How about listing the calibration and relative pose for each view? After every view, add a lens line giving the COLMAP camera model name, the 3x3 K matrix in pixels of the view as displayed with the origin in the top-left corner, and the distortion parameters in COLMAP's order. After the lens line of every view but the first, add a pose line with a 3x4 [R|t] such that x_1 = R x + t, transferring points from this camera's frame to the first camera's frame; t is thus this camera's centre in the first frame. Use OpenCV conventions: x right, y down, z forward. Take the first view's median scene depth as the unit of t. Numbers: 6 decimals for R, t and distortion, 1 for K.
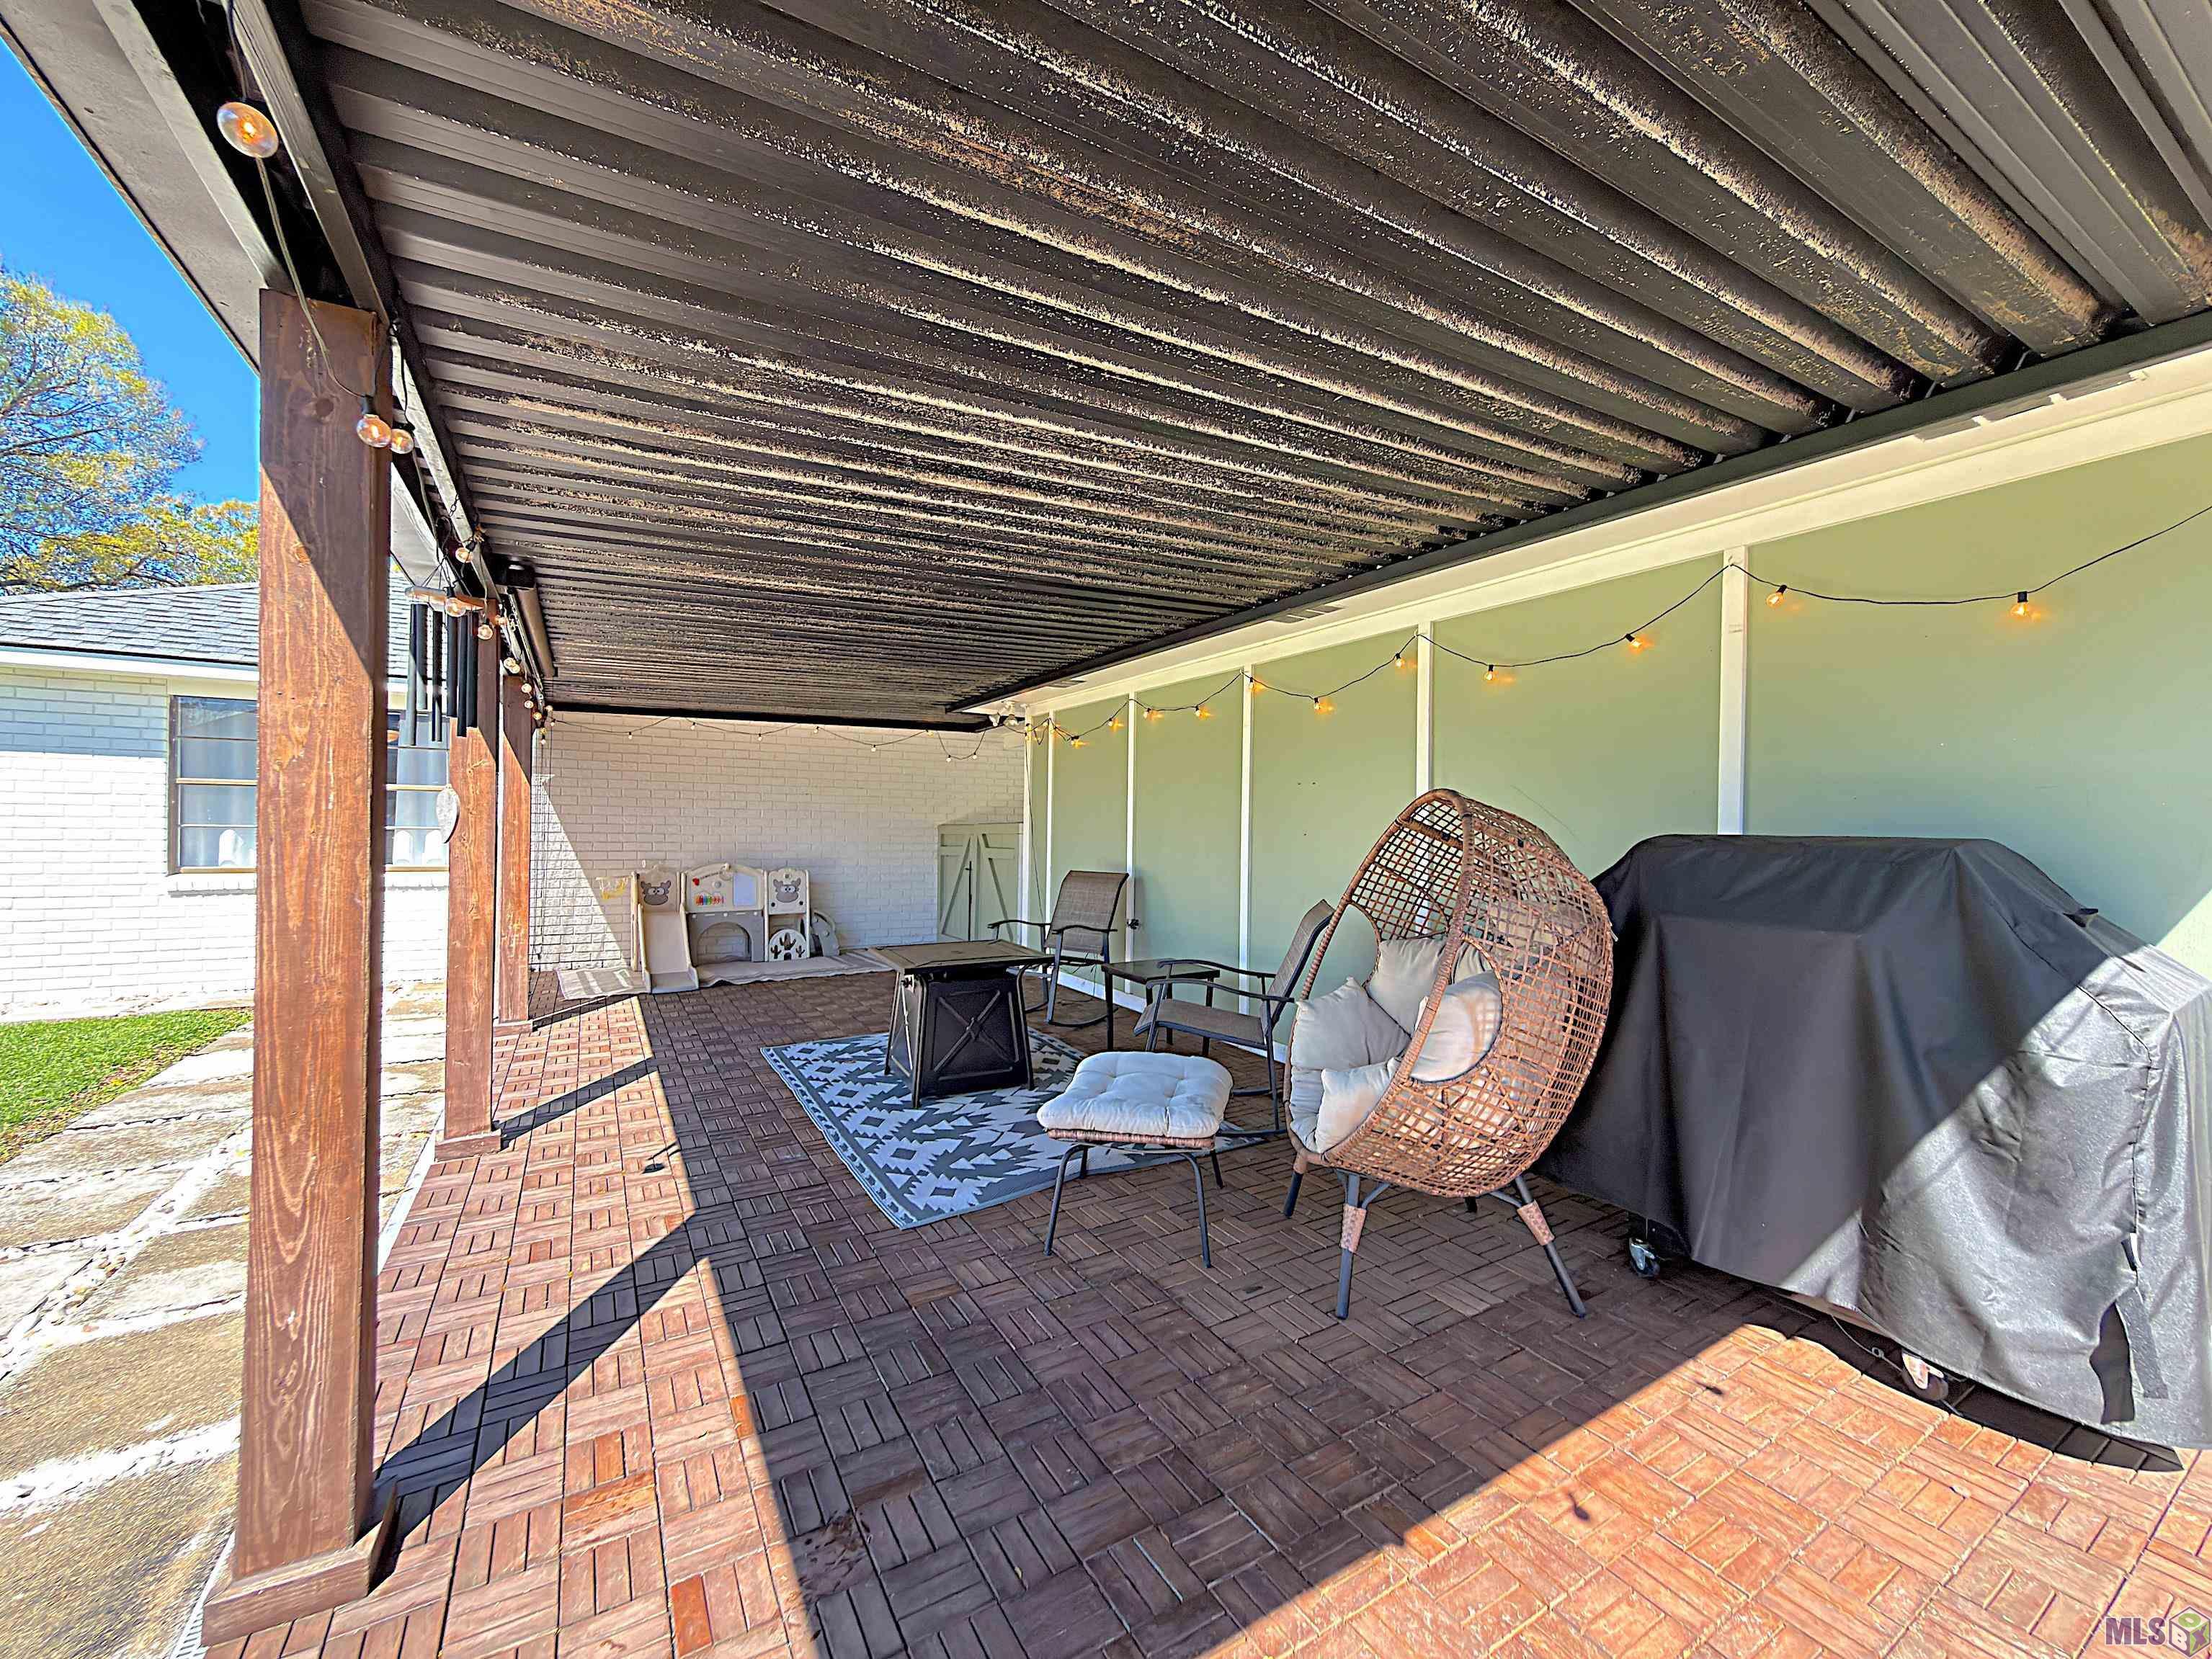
lens RADIAL K [[880.4, 0, 1111.1], [0, 880.4, 833.4], [0, 0, 1]] dist [-0.002592, -0.000229]
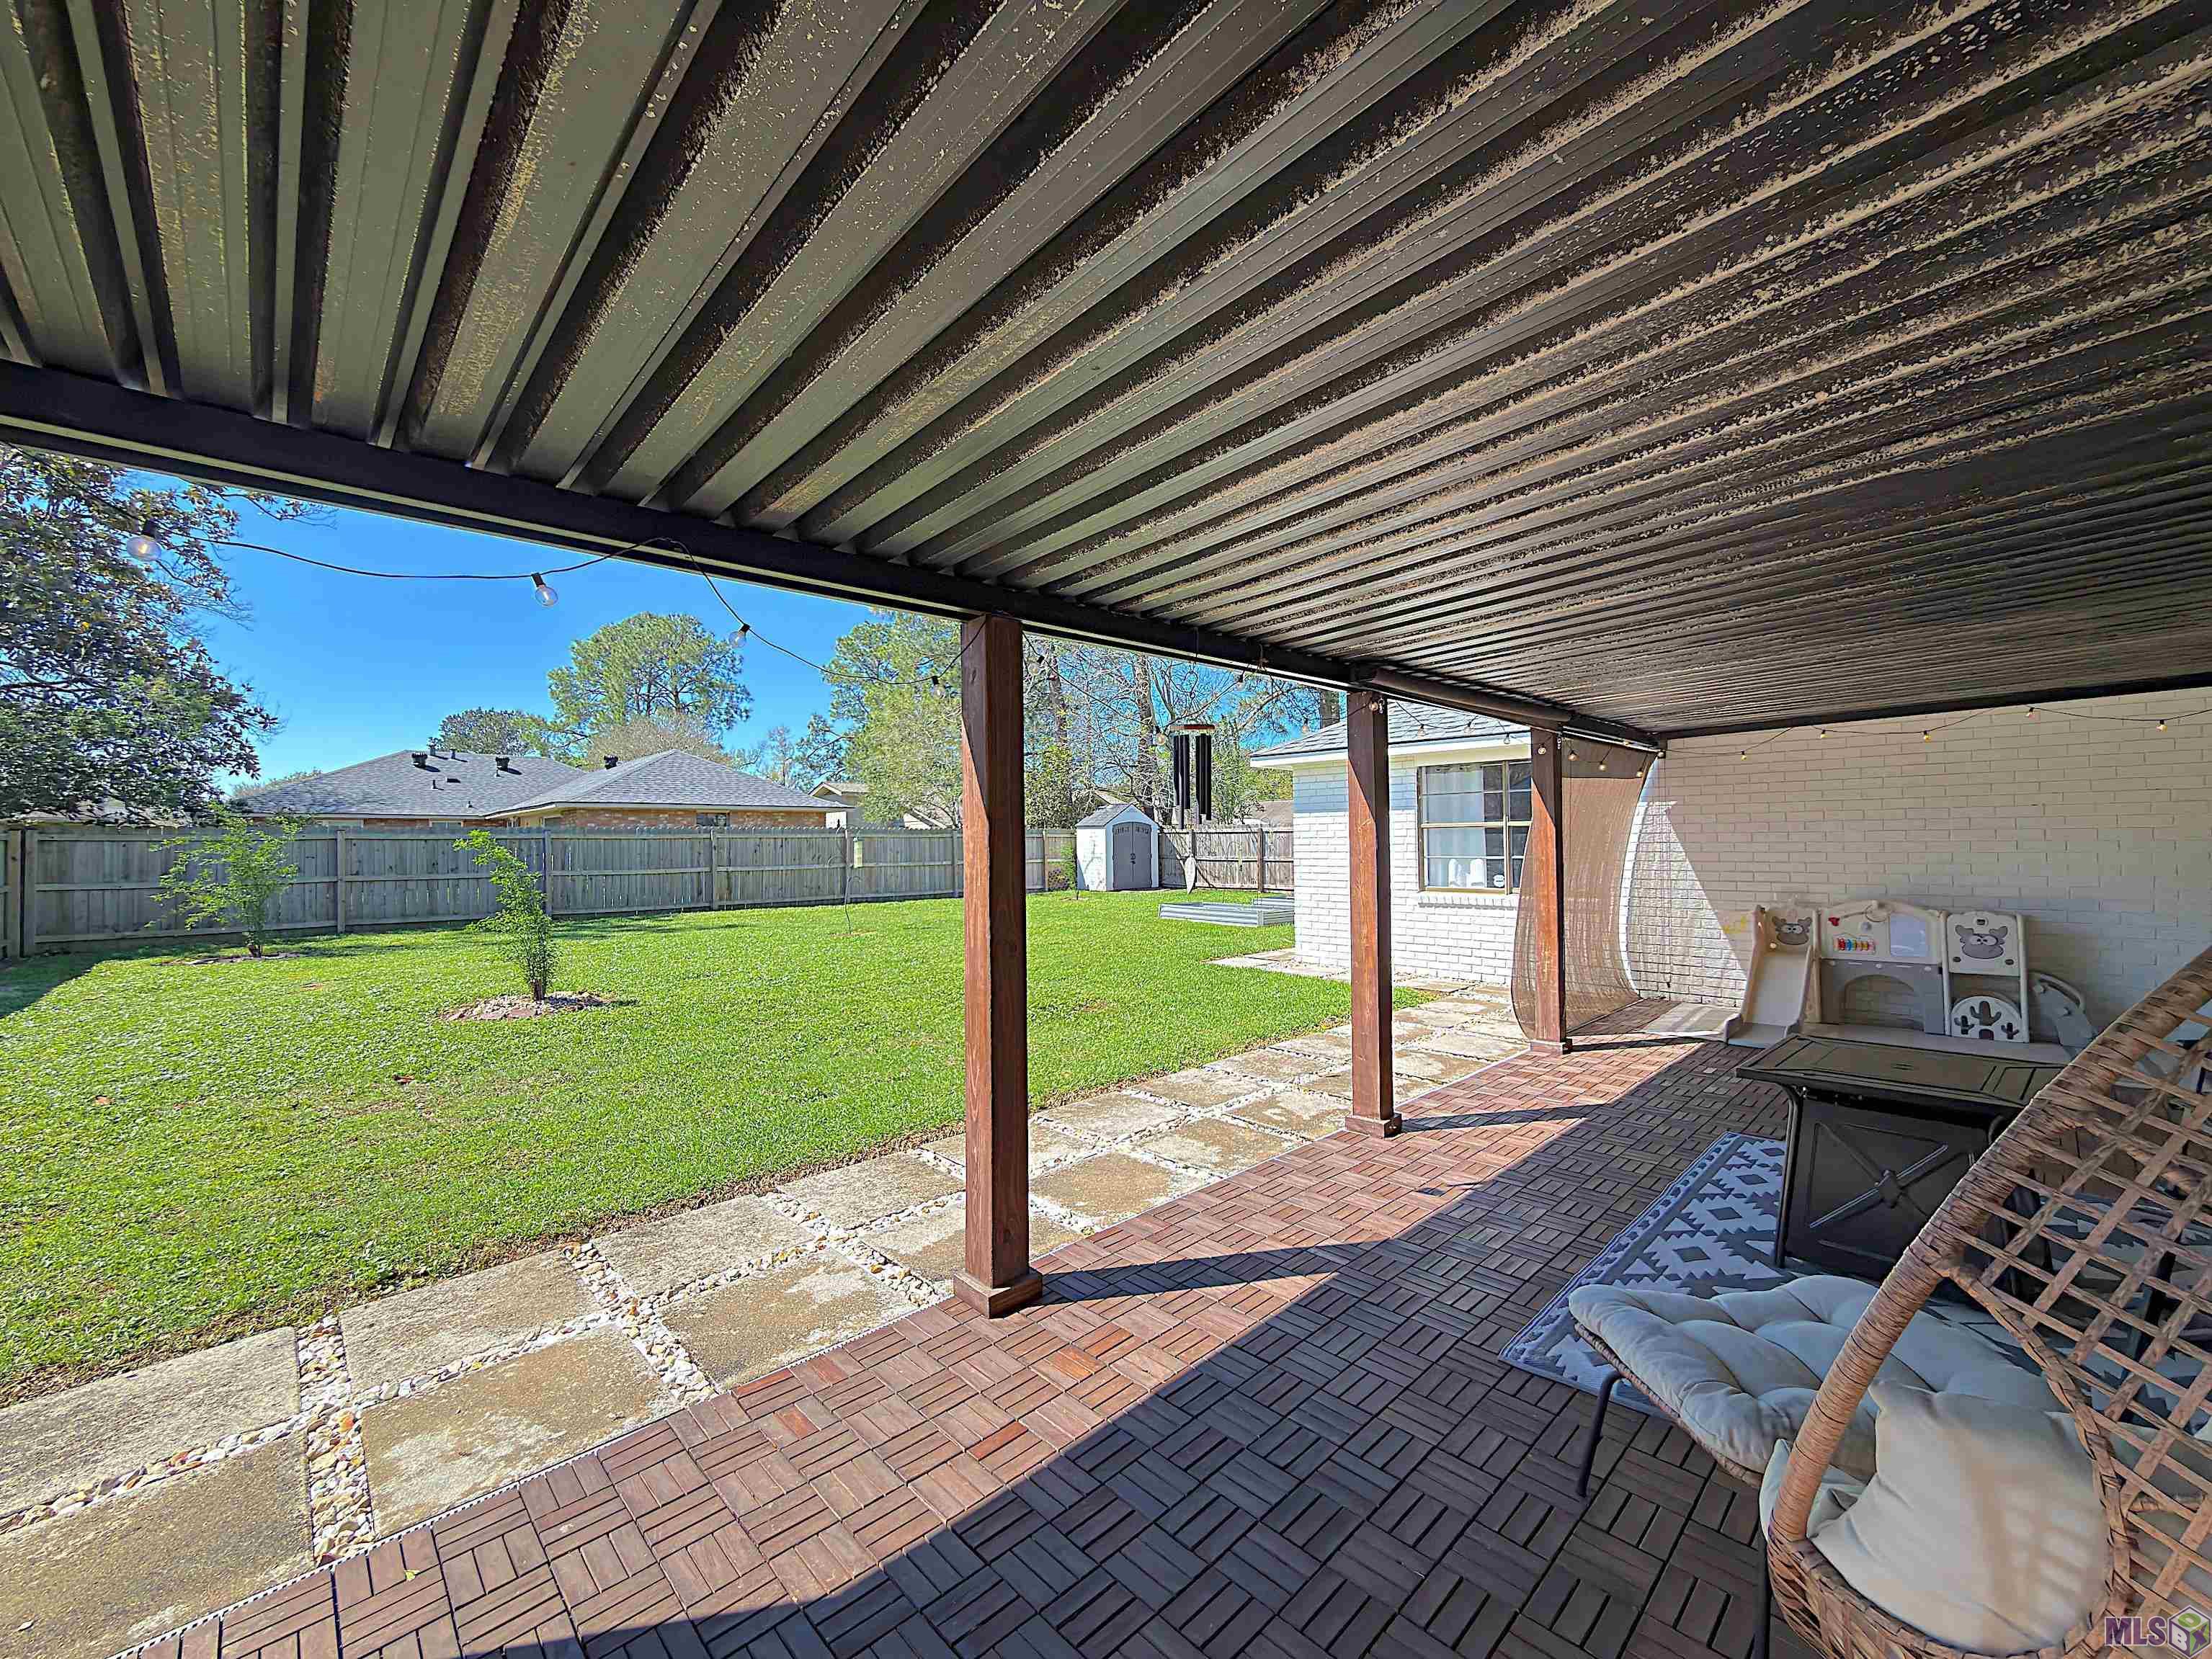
lens RADIAL K [[880.4, 0, 1111.1], [0, 880.4, 833.4], [0, 0, 1]] dist [-0.002592, -0.000229]
pose [[0.220363, -0.025863, -0.975075, 0.341072], [0.012869, 0.999638, -0.023606, -0.030826], [0.975333, -0.007346, 0.220616, 0.287265]]
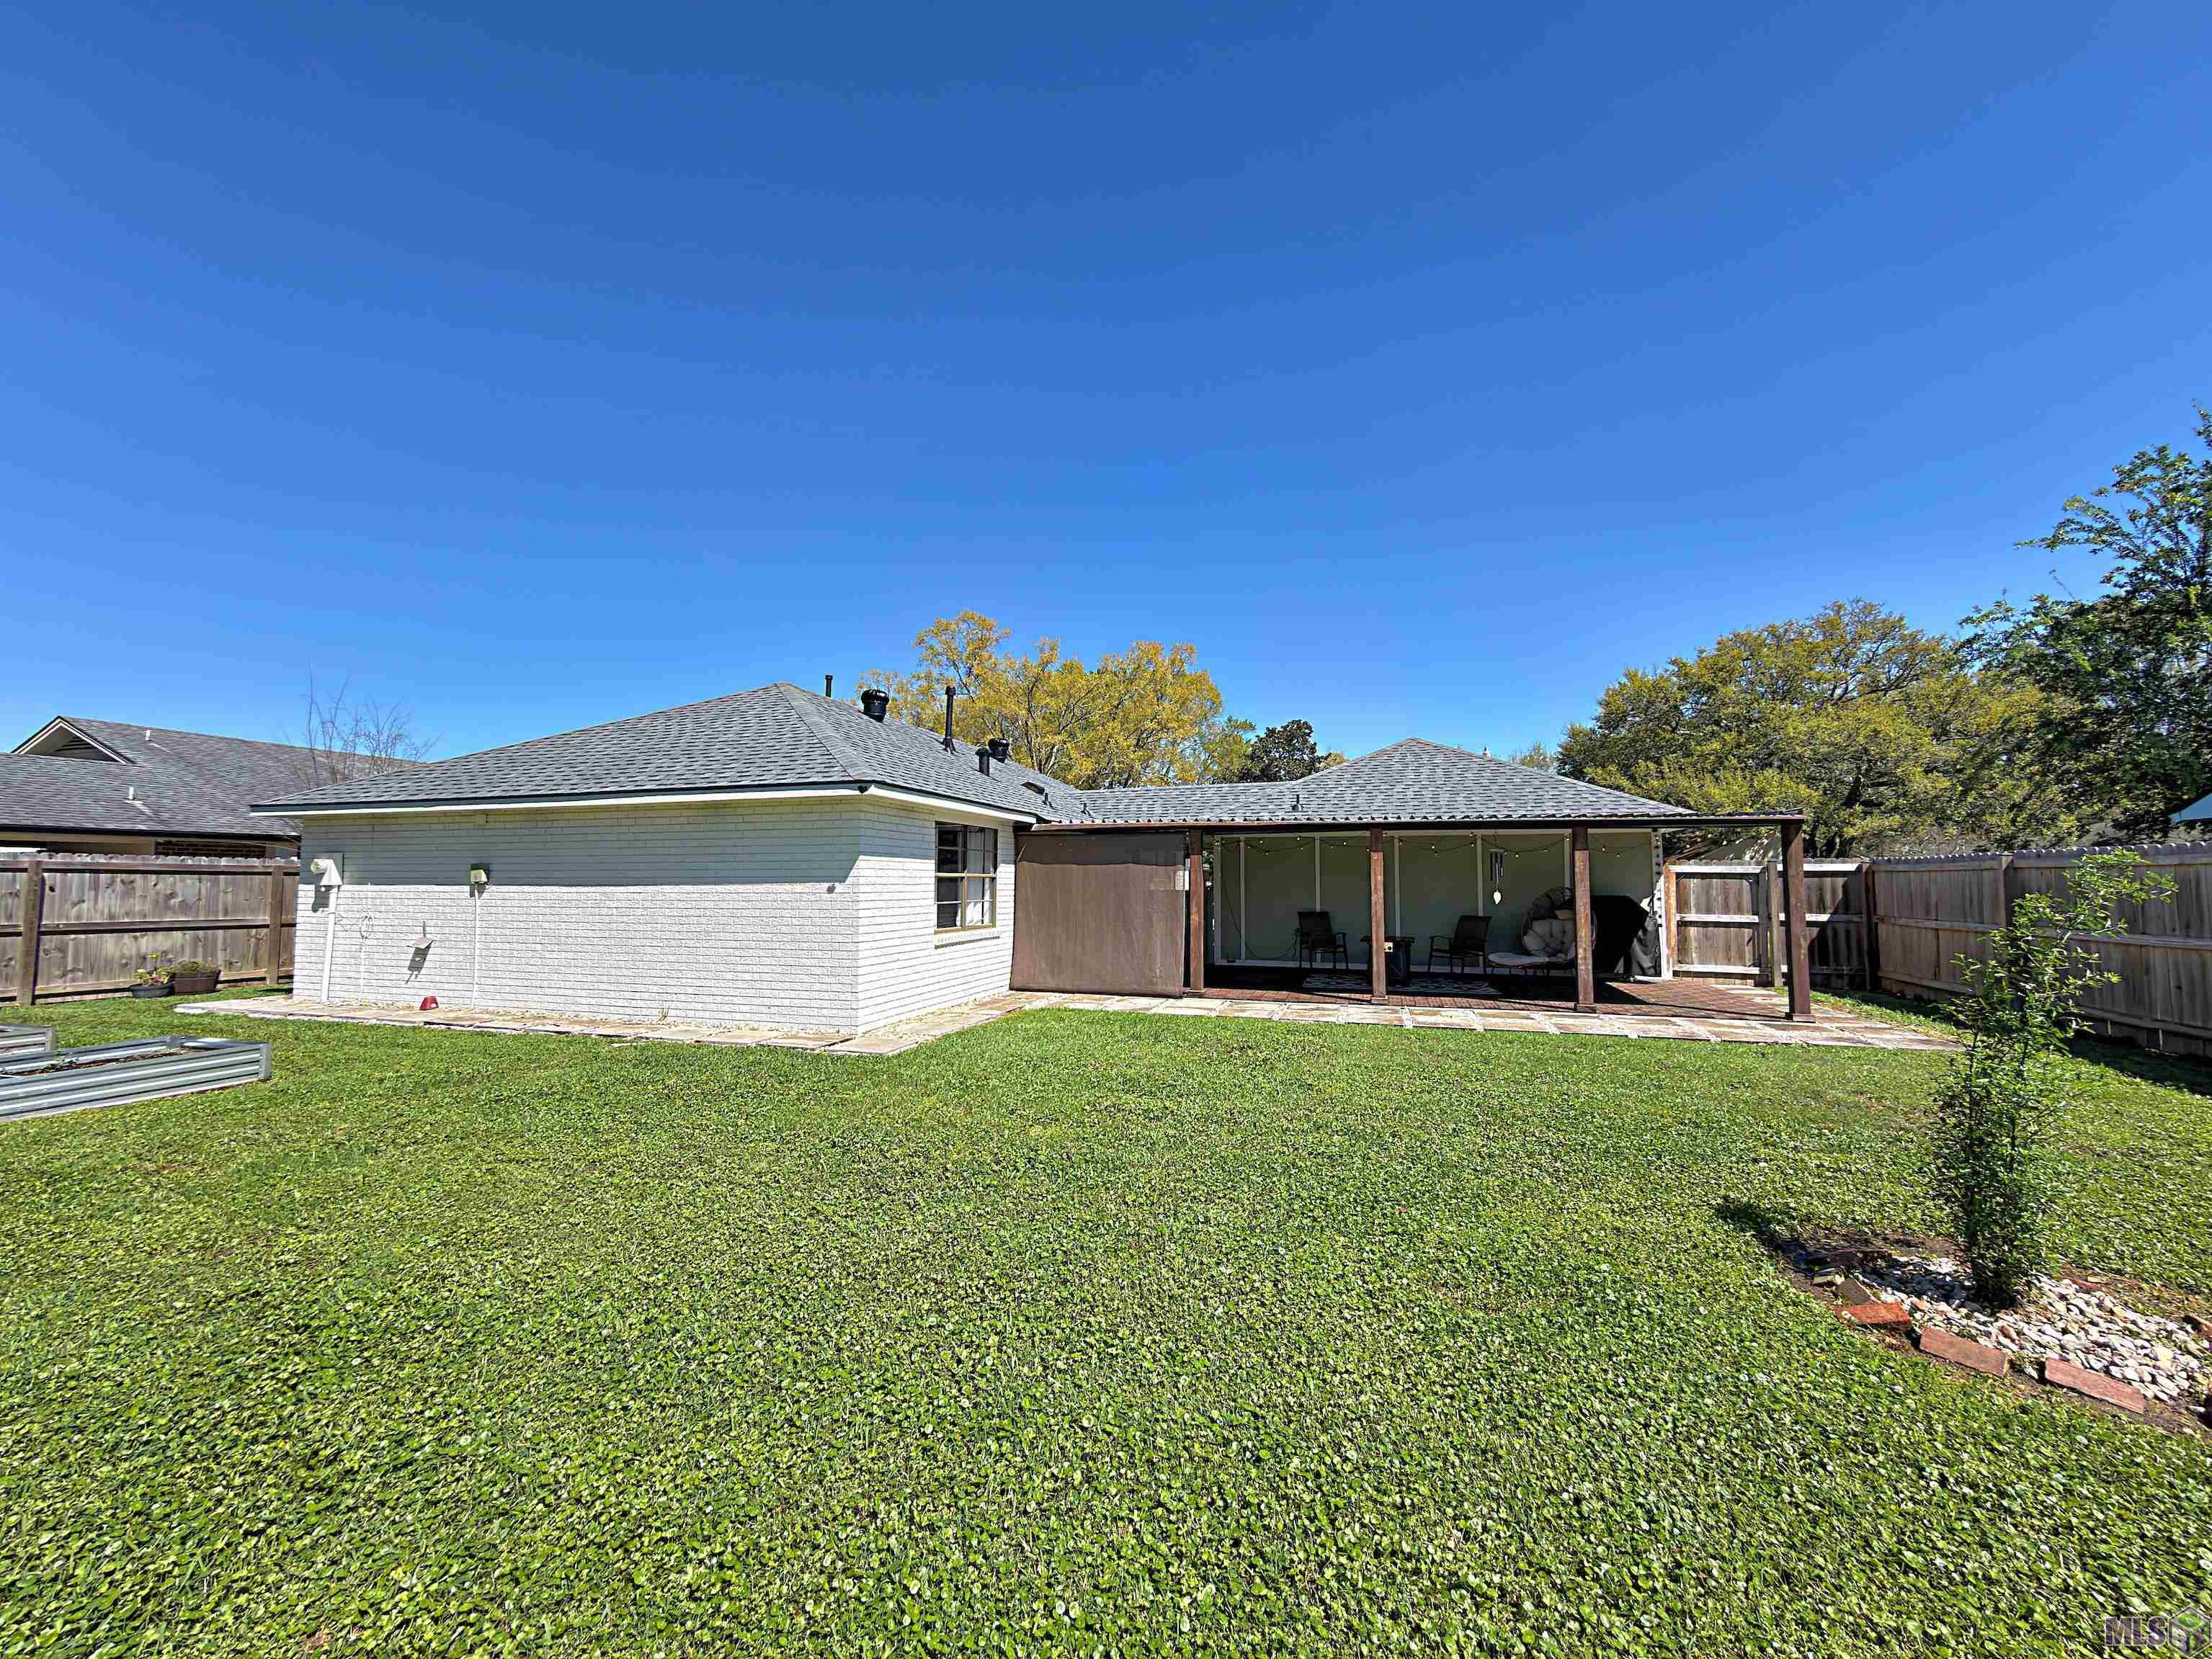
lens RADIAL K [[880.4, 0, 1111.1], [0, 880.4, 833.4], [0, 0, 1]] dist [-0.002592, -0.000229]
pose [[0.742387, 0.025974, 0.669468, -2.858746], [0.009655, 0.998730, -0.049456, -0.079370], [-0.669902, 0.043179, 0.741193, -0.573136]]
